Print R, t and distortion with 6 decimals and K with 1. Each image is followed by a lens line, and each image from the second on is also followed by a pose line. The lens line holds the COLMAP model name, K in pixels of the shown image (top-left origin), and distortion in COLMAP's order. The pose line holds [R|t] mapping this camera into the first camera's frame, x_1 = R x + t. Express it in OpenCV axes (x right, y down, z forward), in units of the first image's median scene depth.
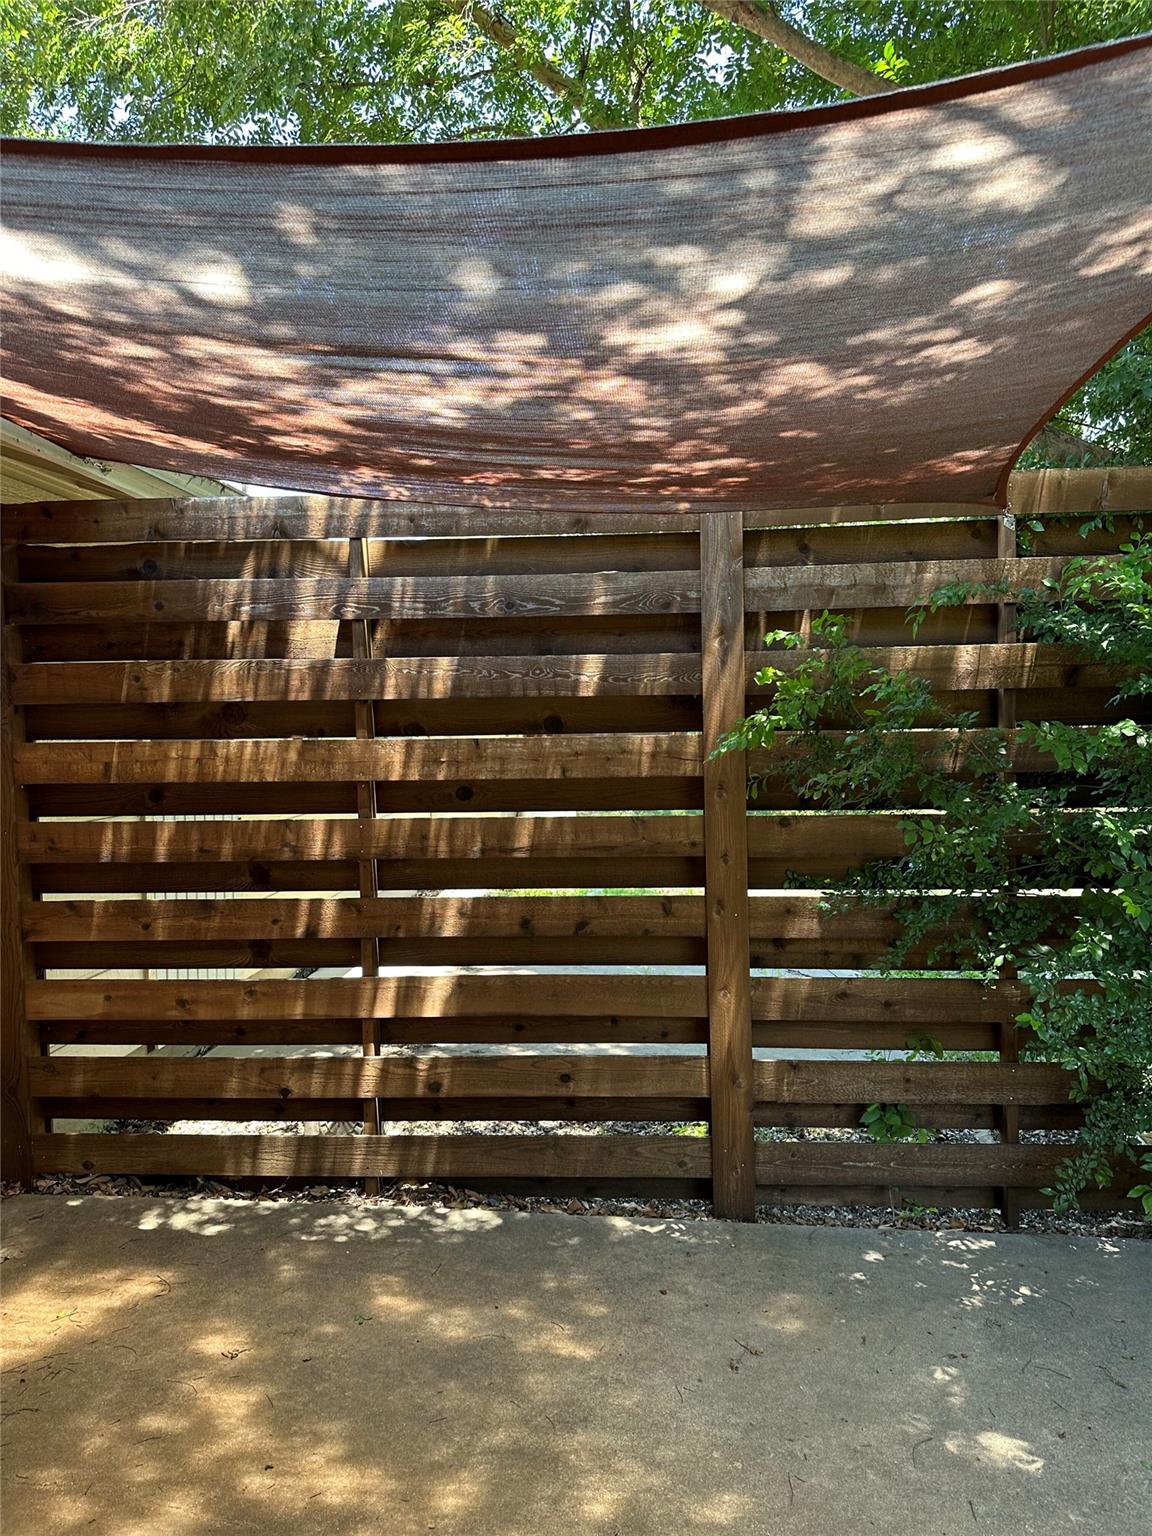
lens RADIAL K [[1077.2, 0, 587.7], [0, 1077.2, 774.2], [0, 0, 1]] dist [0.010464, -0.017554]
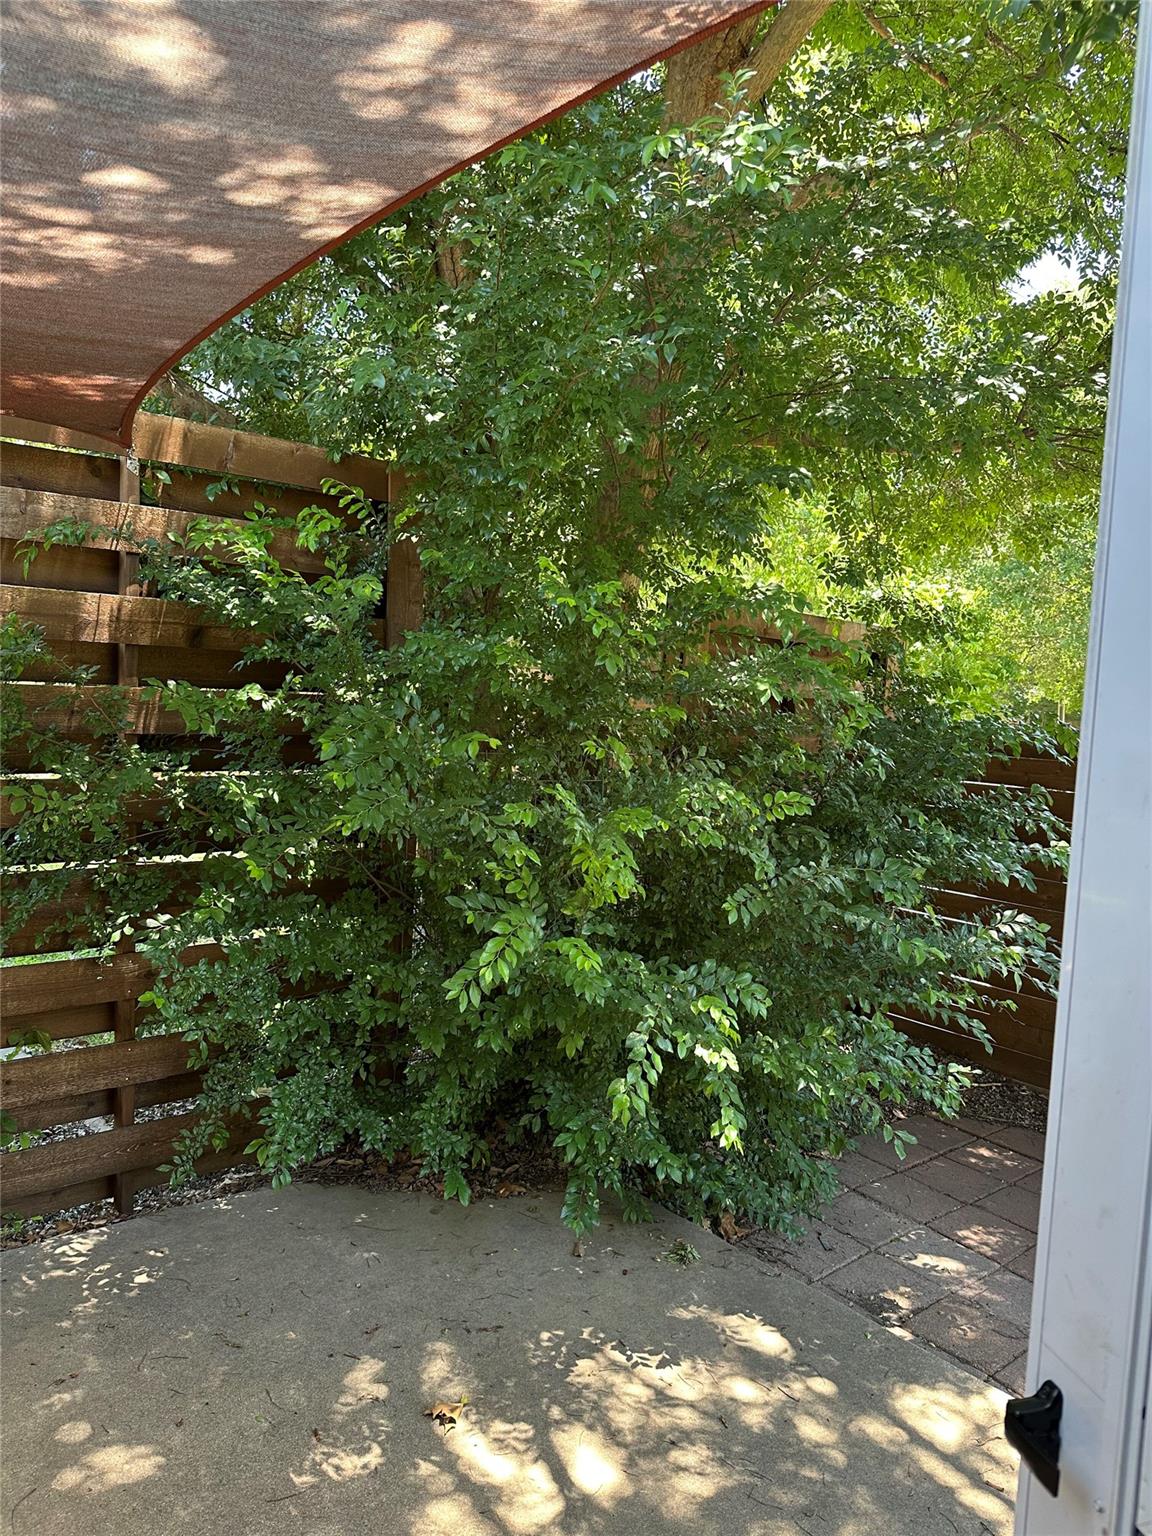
lens RADIAL K [[1077.2, 0, 587.7], [0, 1077.2, 774.2], [0, 0, 1]] dist [0.010464, -0.017554]
pose [[0.706798, -0.000144, 0.707415, 0.009721], [-0.023423, 0.999447, 0.023607, 0.002013], [-0.707027, -0.033255, 0.706404, 0.058148]]
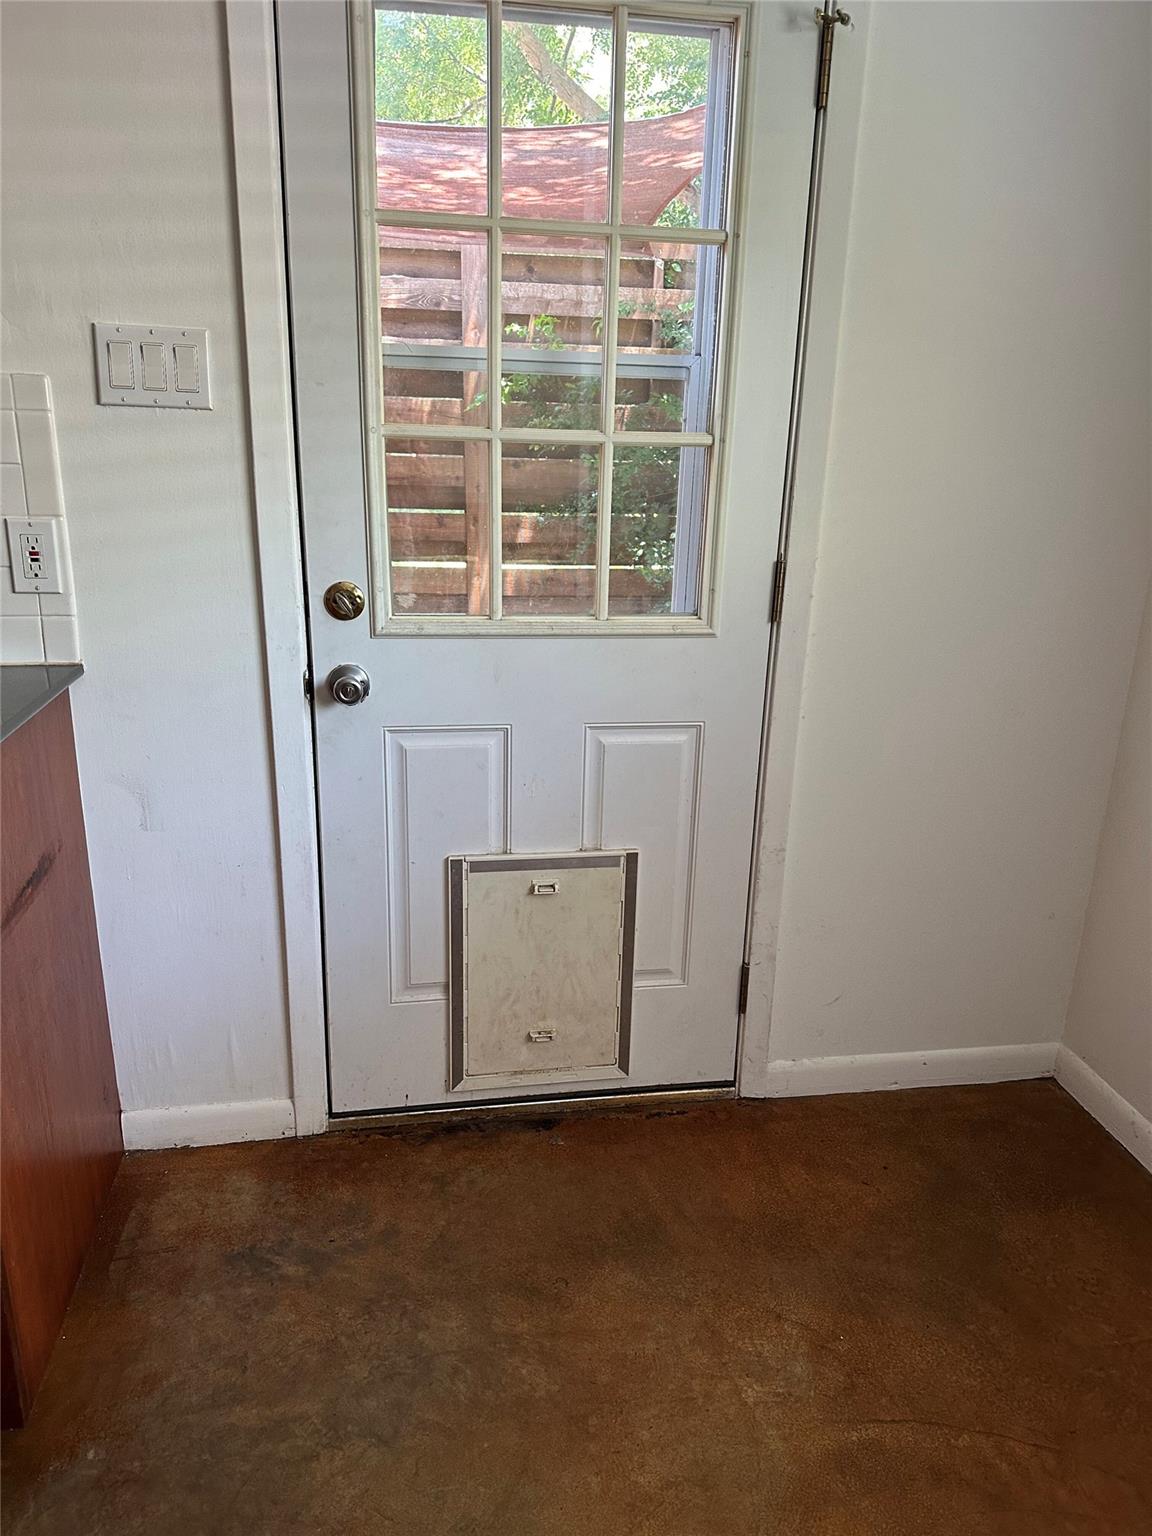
lens RADIAL K [[1047.9, 0, 604.2], [0, 1047.9, 769.0], [0, 0, 1]] dist [0.077273, -0.105443]
pose [[0.967773, -0.034161, 0.249495, -0.101888], [-0.031079, 0.966980, 0.252952, 0.094309], [-0.249898, -0.252554, 0.934755, -0.642215]]
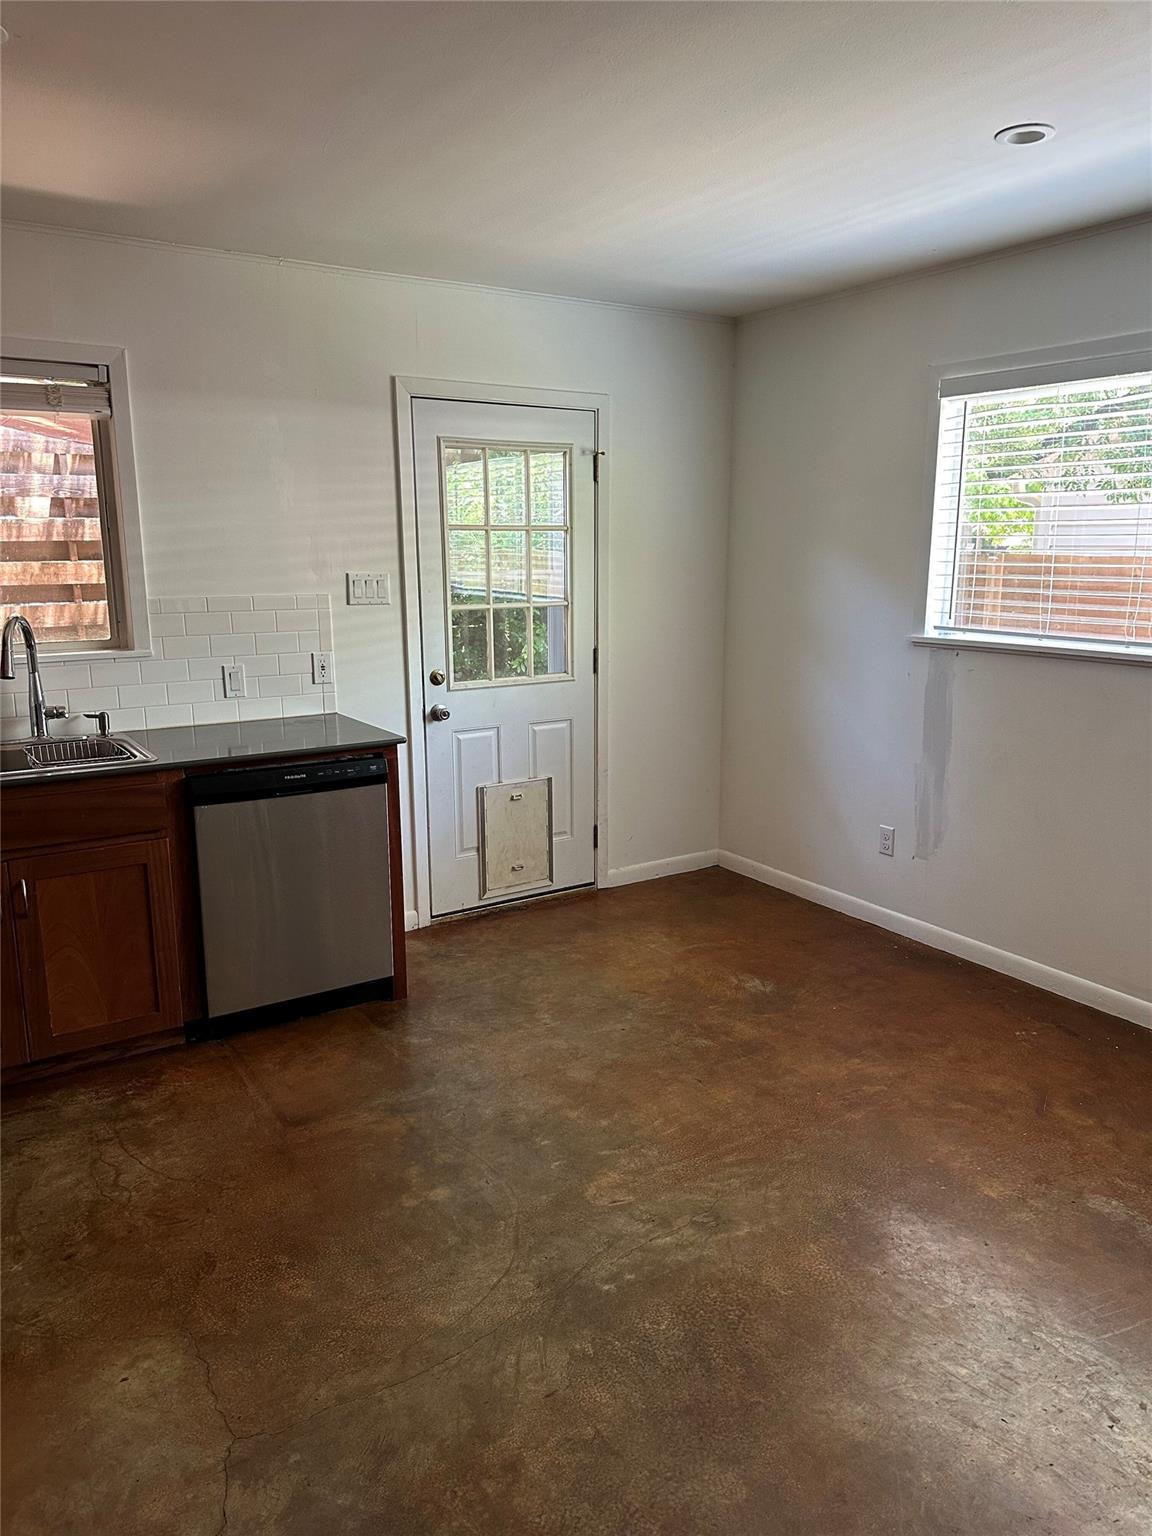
lens RADIAL K [[1077.2, 0, 587.7], [0, 1077.2, 774.2], [0, 0, 1]] dist [0.010464, -0.017554]
pose [[0.789274, -0.114279, 0.603314, -0.808400], [0.019941, 0.986781, 0.160827, 0.057936], [-0.613718, -0.114906, 0.781119, -1.284073]]
